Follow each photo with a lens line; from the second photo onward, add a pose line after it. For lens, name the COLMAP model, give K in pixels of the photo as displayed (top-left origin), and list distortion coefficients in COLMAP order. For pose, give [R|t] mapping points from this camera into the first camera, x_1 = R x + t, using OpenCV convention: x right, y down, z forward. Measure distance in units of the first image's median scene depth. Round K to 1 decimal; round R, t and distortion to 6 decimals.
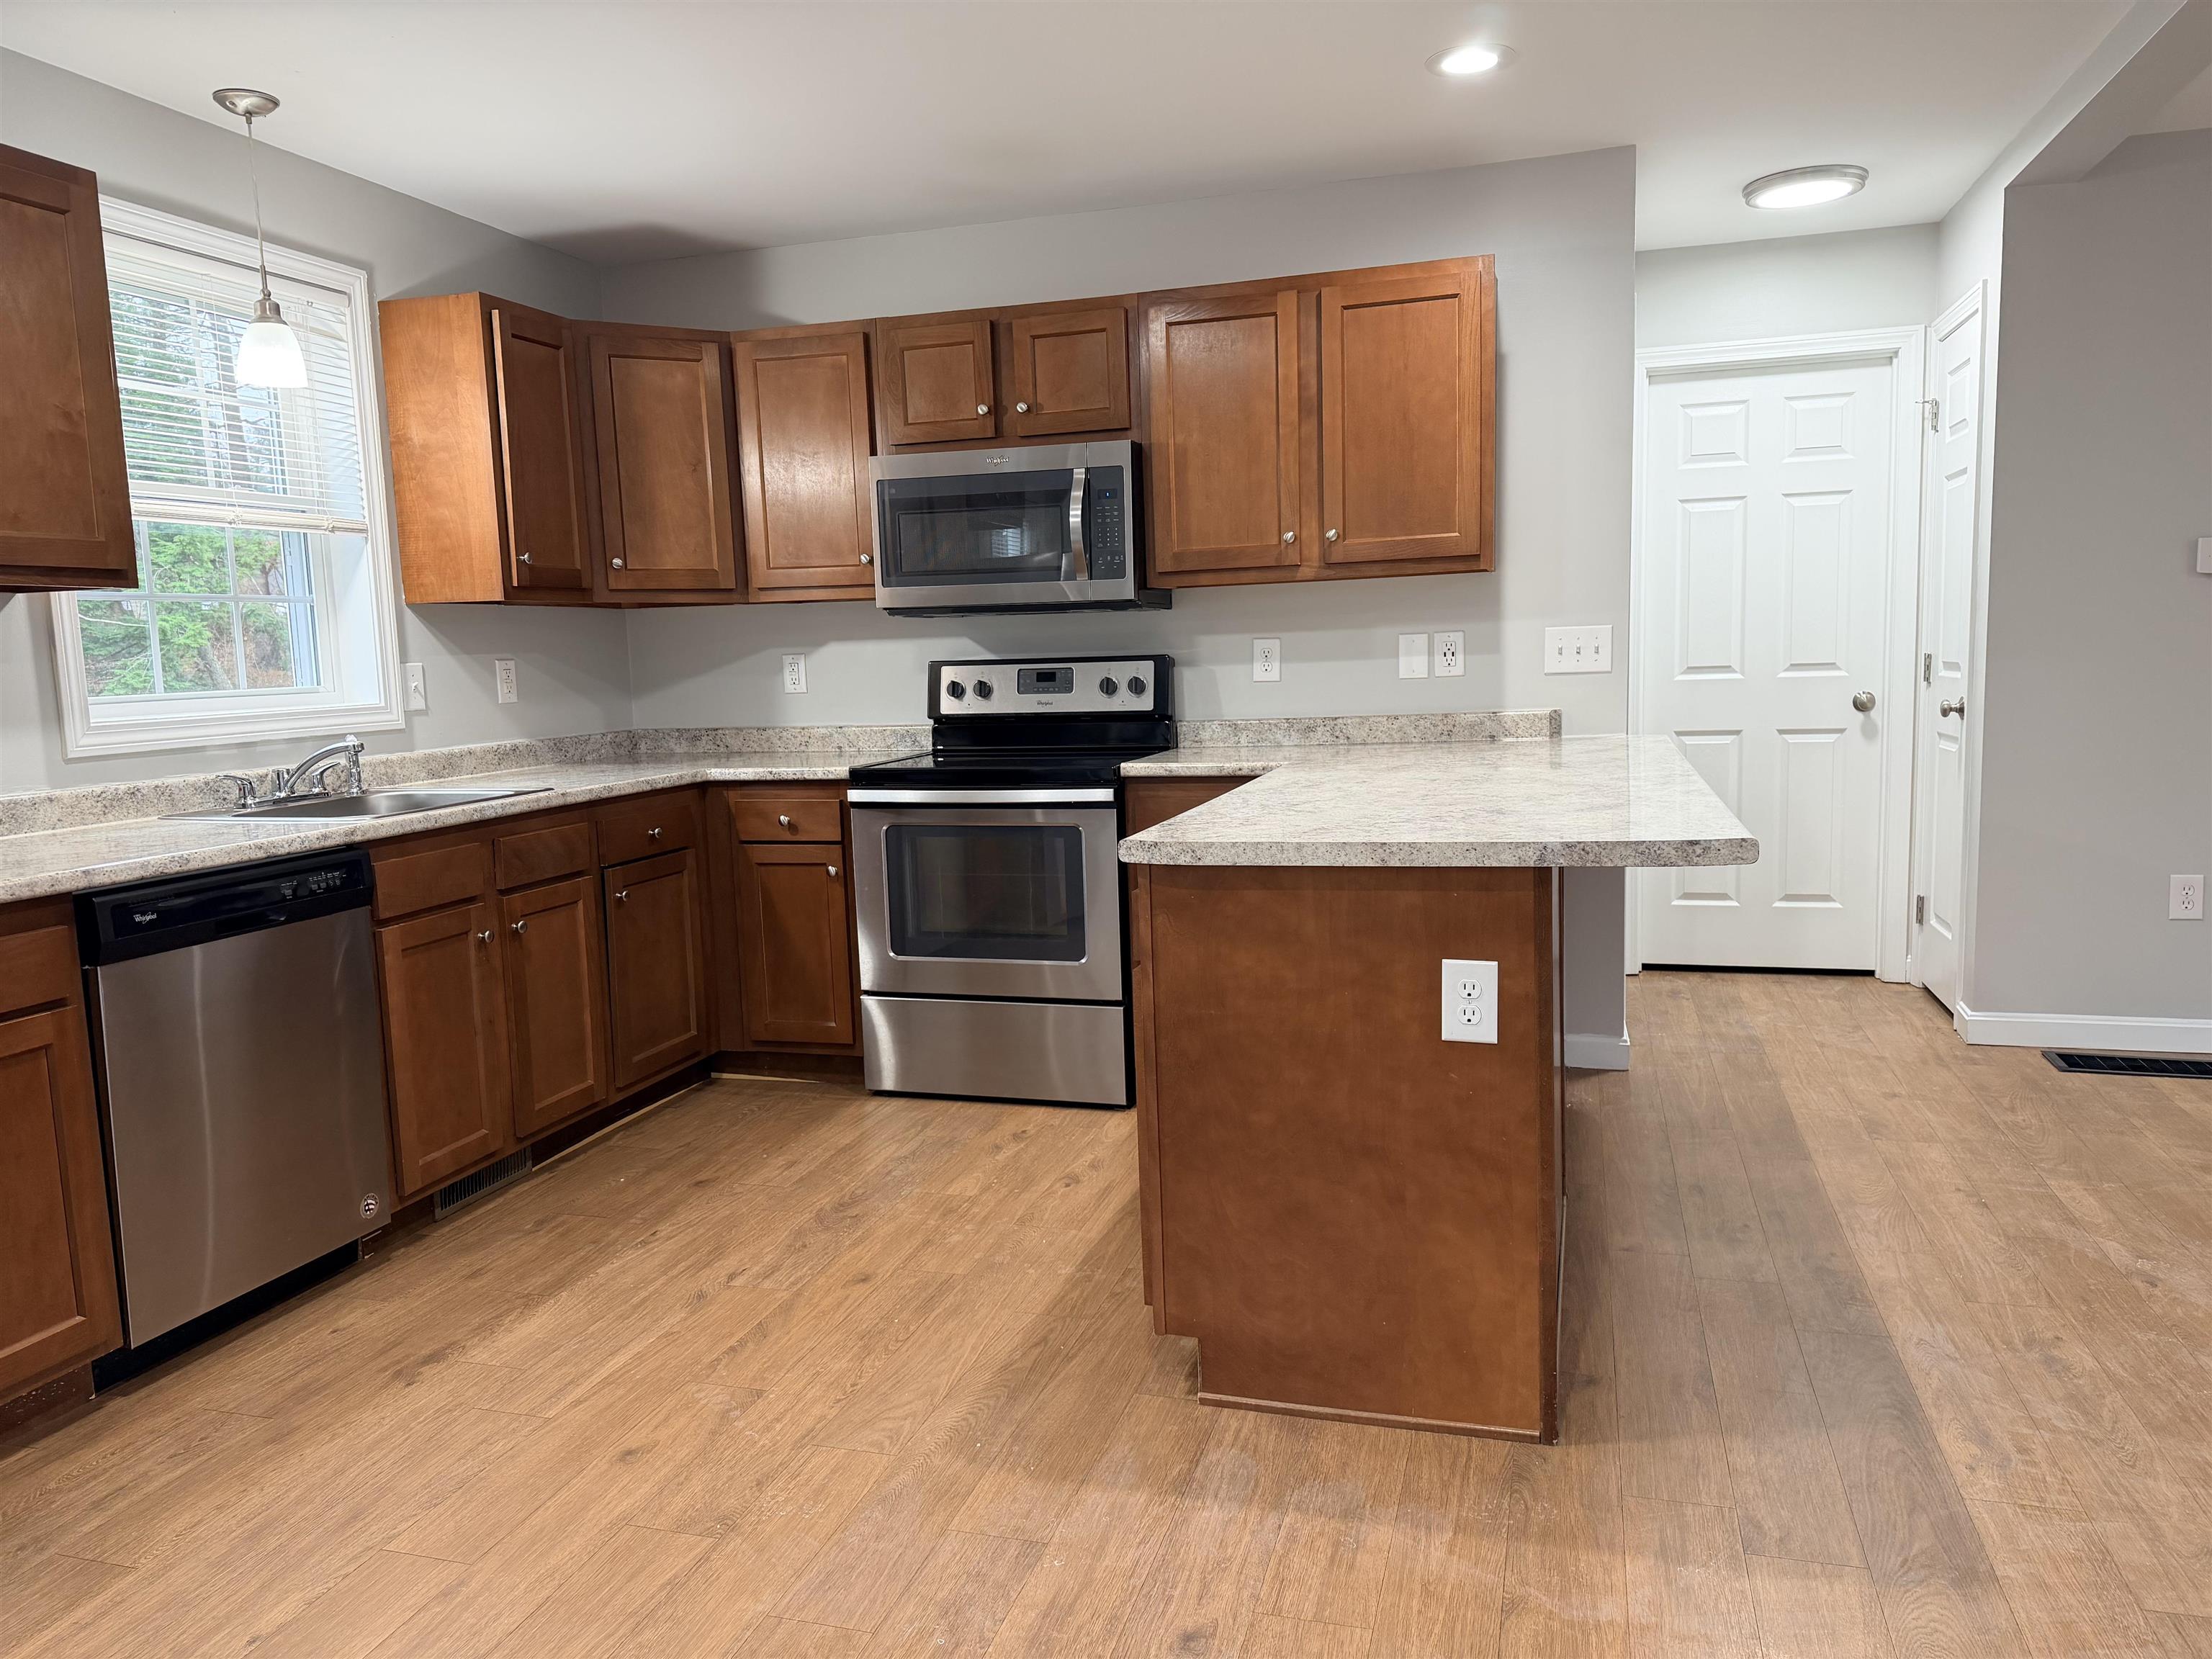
lens RADIAL K [[1551.0, 0, 1106.0], [0, 1551.0, 829.5], [0, 0, 1]] dist [0.118754, -0.142129]
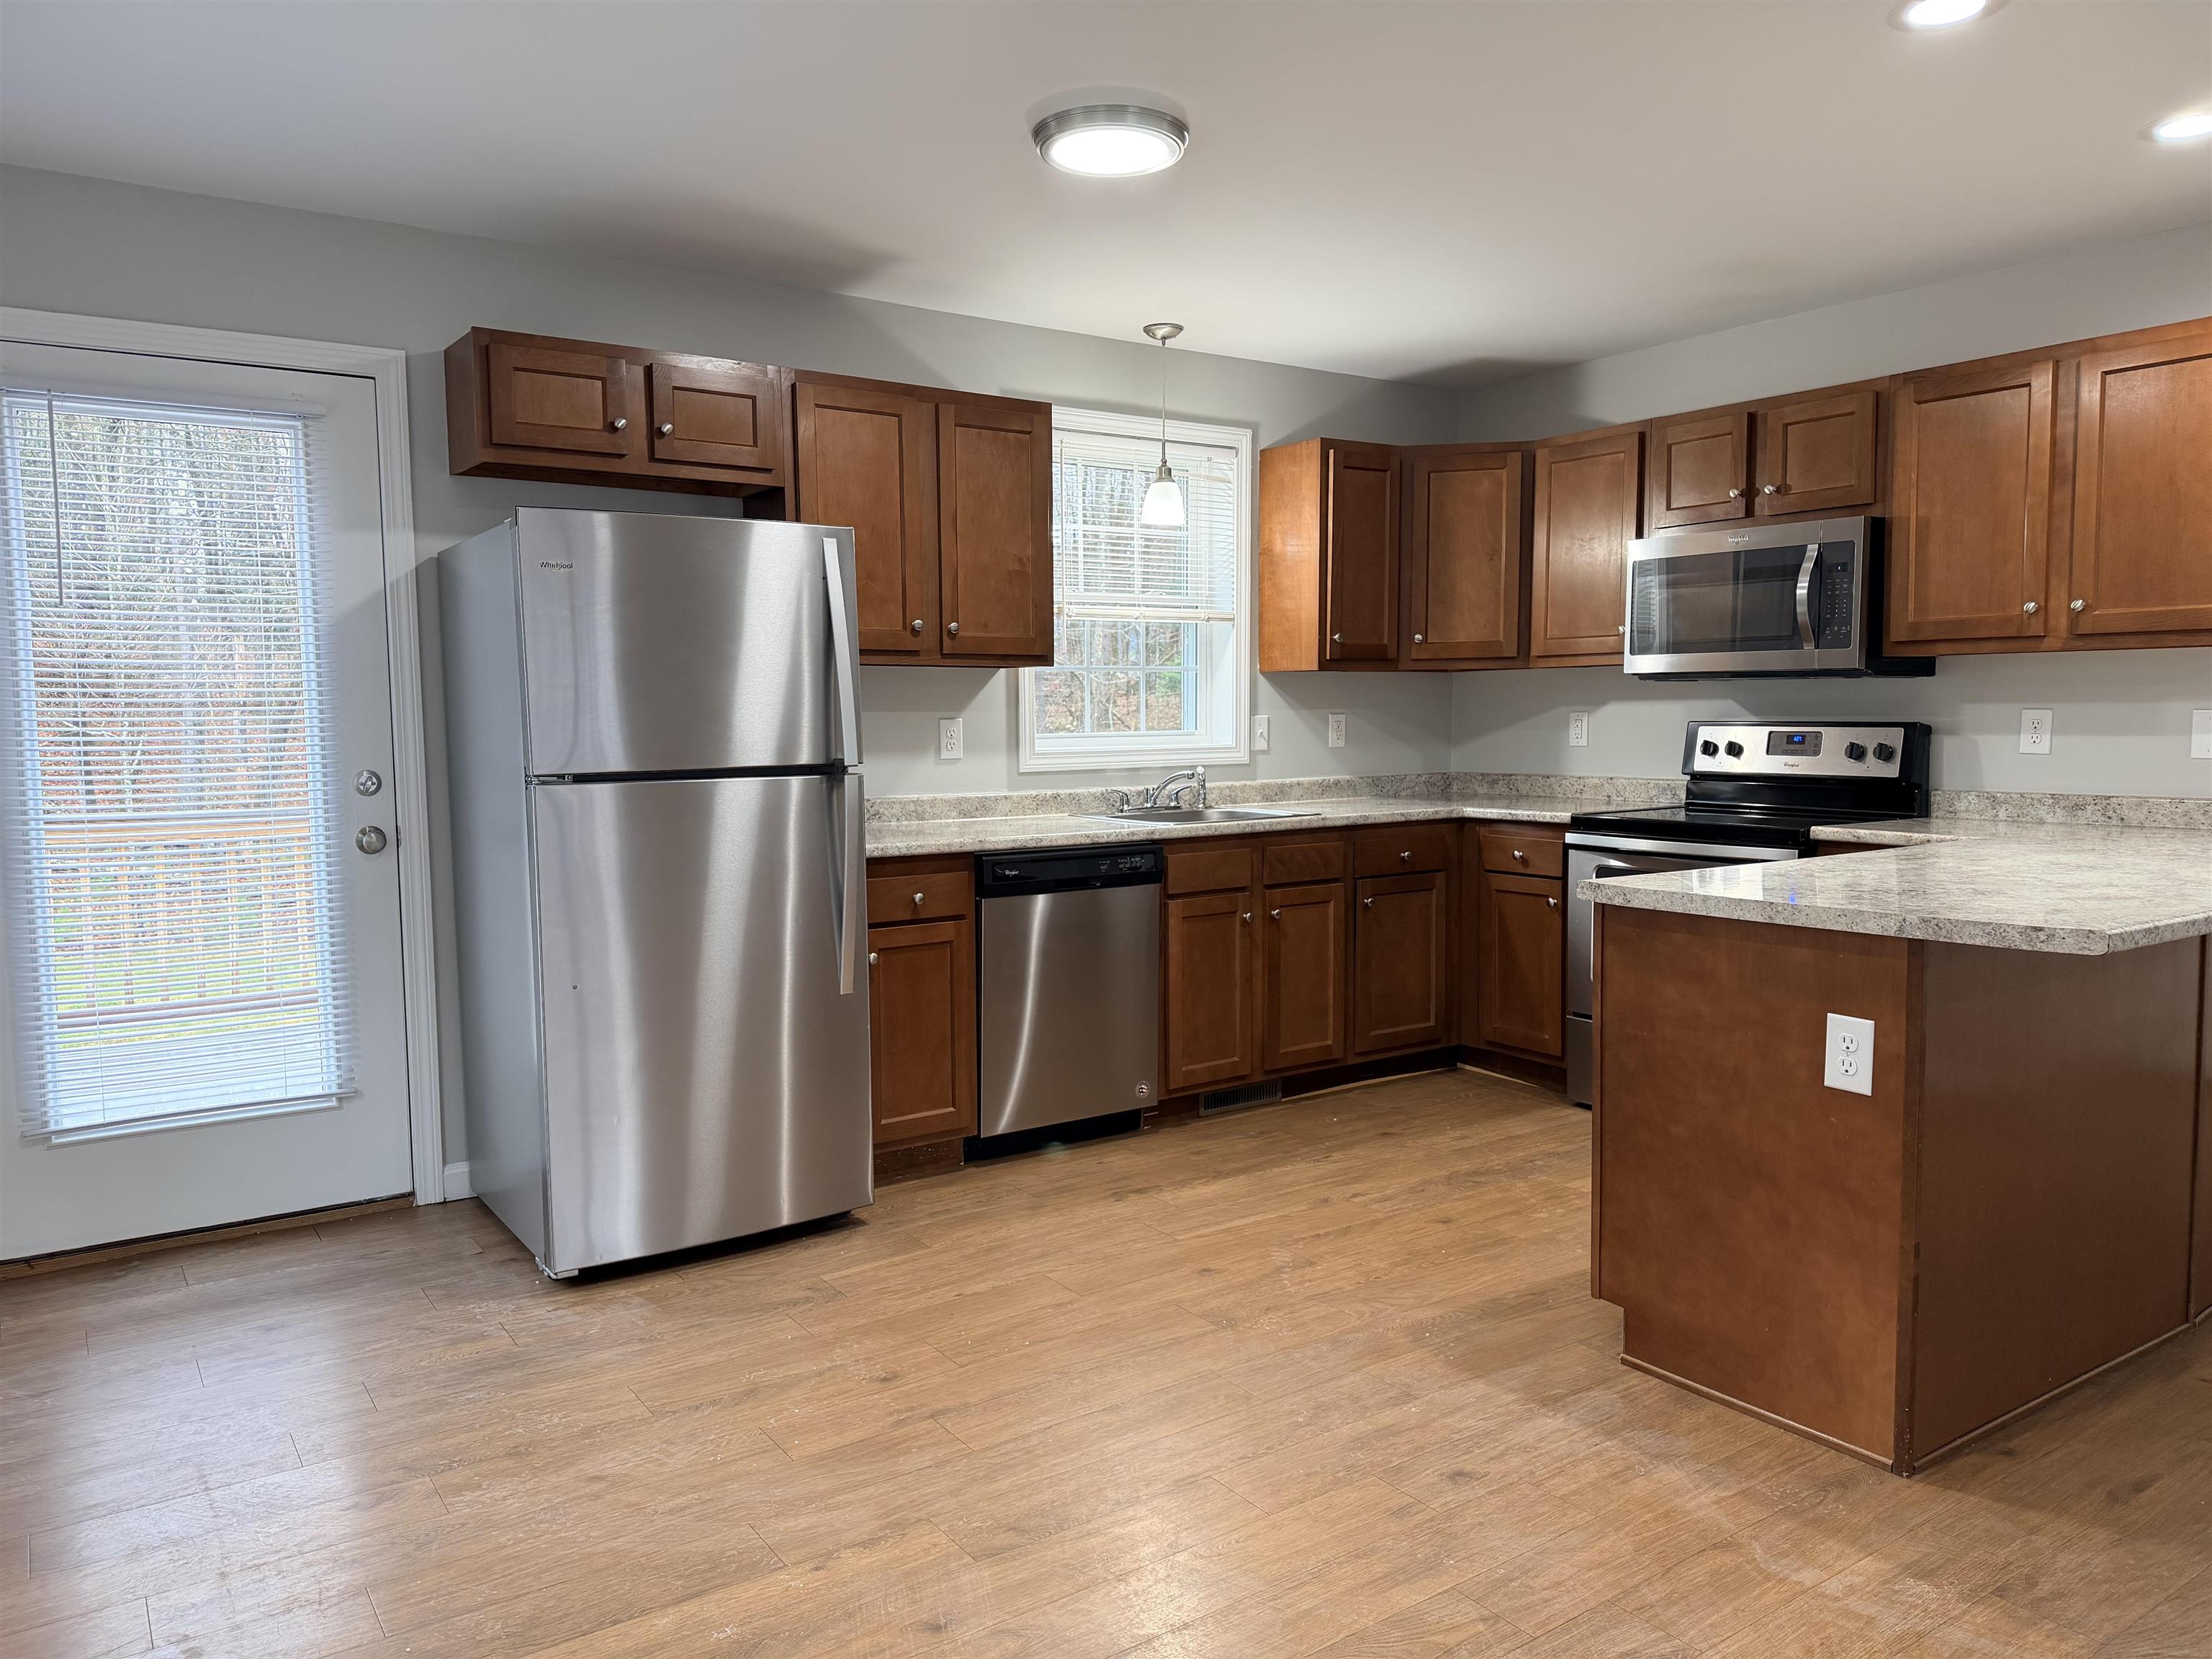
lens RADIAL K [[1551.0, 0, 1106.0], [0, 1551.0, 829.5], [0, 0, 1]] dist [0.118754, -0.142129]
pose [[0.784272, 0.074923, -0.615877, 0.302952], [-0.090573, 0.995873, 0.005812, -0.004240], [0.613771, 0.051224, 0.787821, -0.129368]]
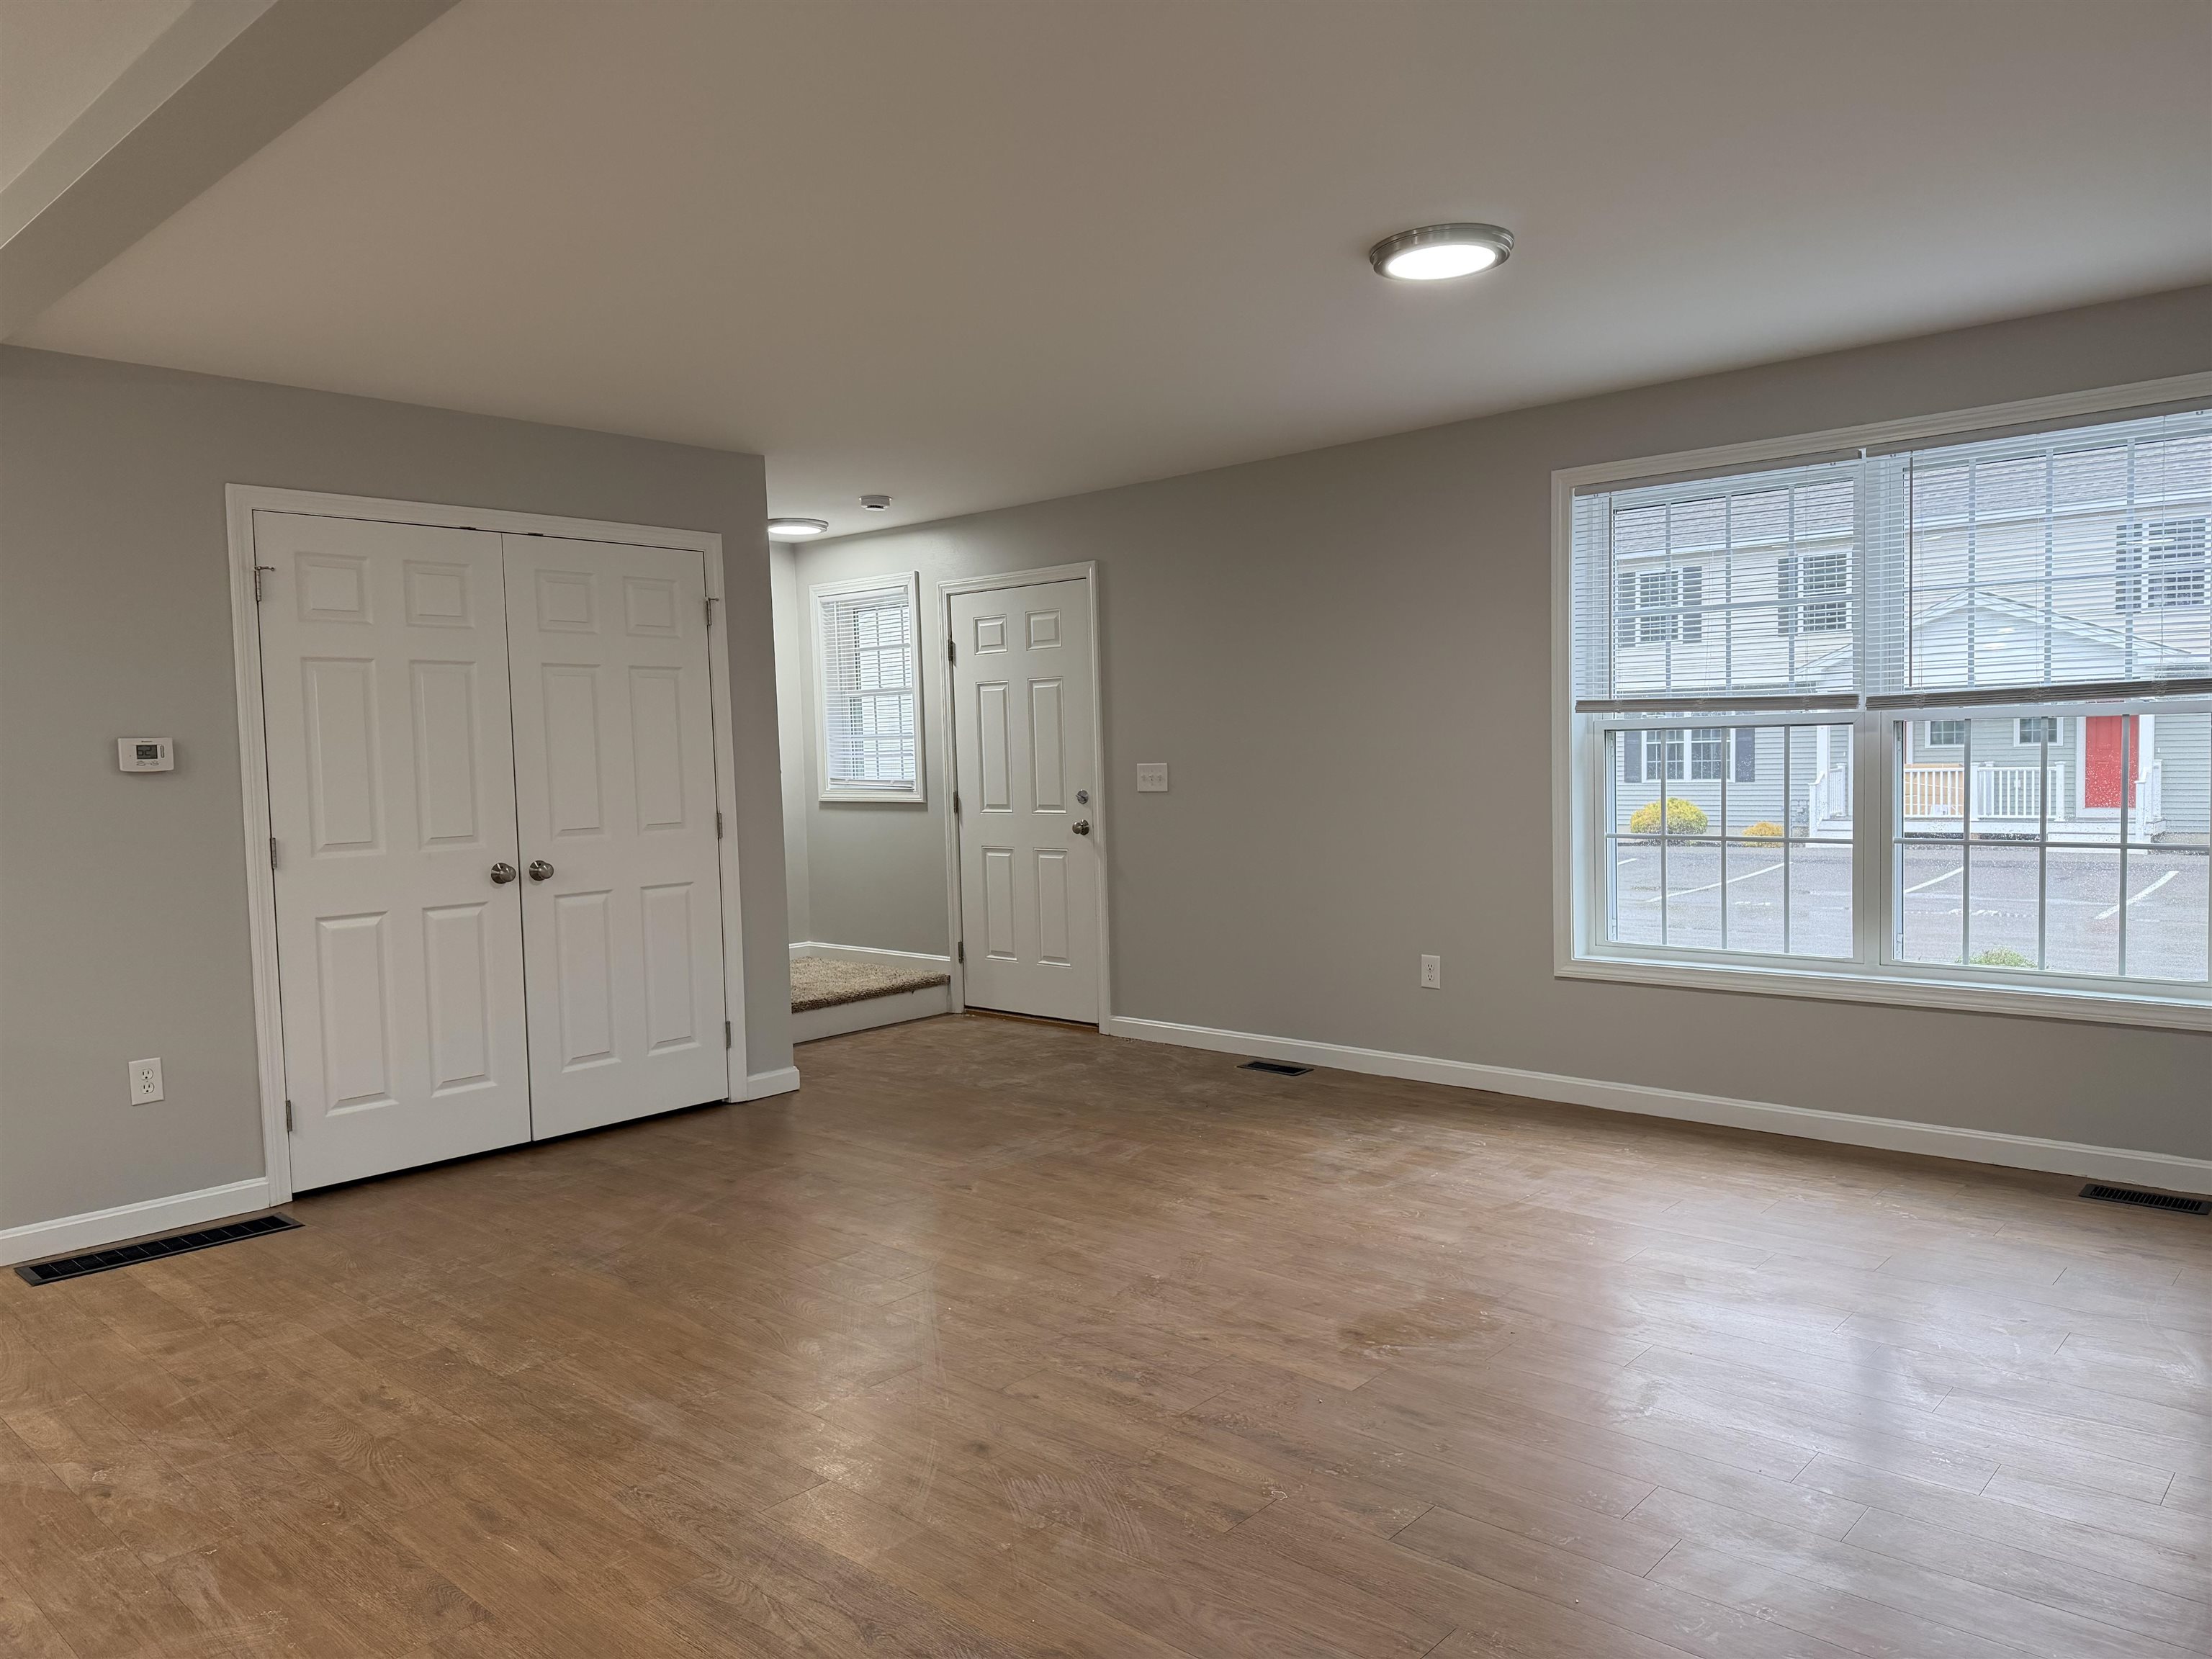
lens RADIAL K [[1544.4, 0, 1140.7], [0, 1544.4, 836.8], [0, 0, 1]] dist [0.102797, -0.139753]
pose [[0.426529, -0.029964, 0.903977, 0.047556], [0.118078, 0.992742, -0.022807, -0.018179], [-0.896733, 0.116467, 0.426971, -0.035374]]
